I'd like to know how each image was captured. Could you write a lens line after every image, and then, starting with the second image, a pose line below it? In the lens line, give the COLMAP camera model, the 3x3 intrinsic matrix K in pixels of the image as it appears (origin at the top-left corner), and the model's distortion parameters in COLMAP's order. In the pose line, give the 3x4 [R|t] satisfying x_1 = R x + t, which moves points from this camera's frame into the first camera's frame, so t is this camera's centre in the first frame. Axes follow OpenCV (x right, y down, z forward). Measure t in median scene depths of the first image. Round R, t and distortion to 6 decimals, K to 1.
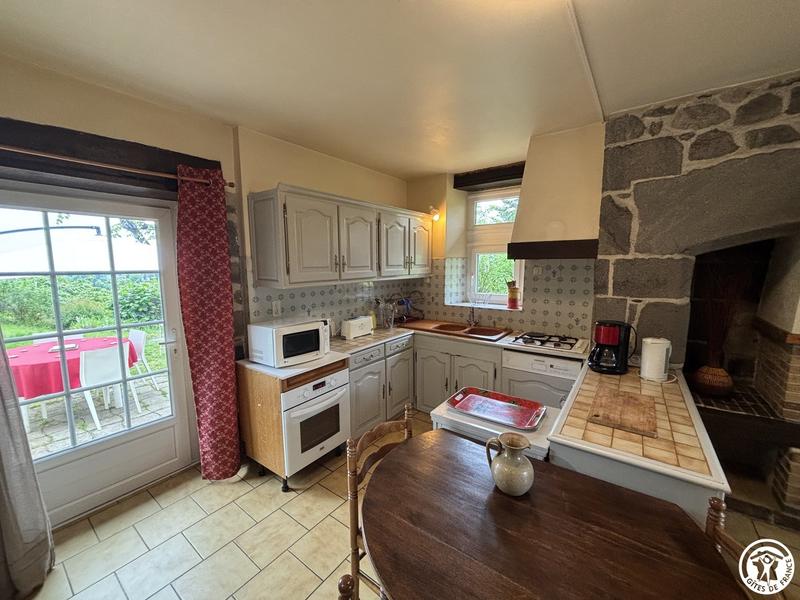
lens RADIAL K [[319.5, 0, 398.2], [0, 319.5, 300.6], [0, 0, 1]] dist [-0.000748, 0.000298]
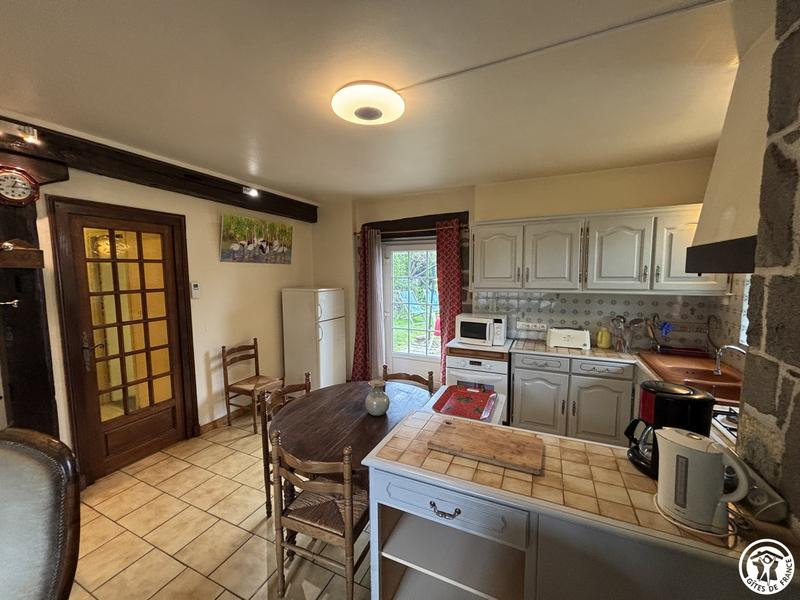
lens RADIAL K [[319.5, 0, 397.8], [0, 319.5, 300.7], [0, 0, 1]] dist [-0.000748, 0.000298]
pose [[0.196110, 0.094865, -0.975982, 1.016091], [-0.109584, 0.991195, 0.074324, -0.067841], [0.974440, 0.092376, 0.204779, 0.368855]]
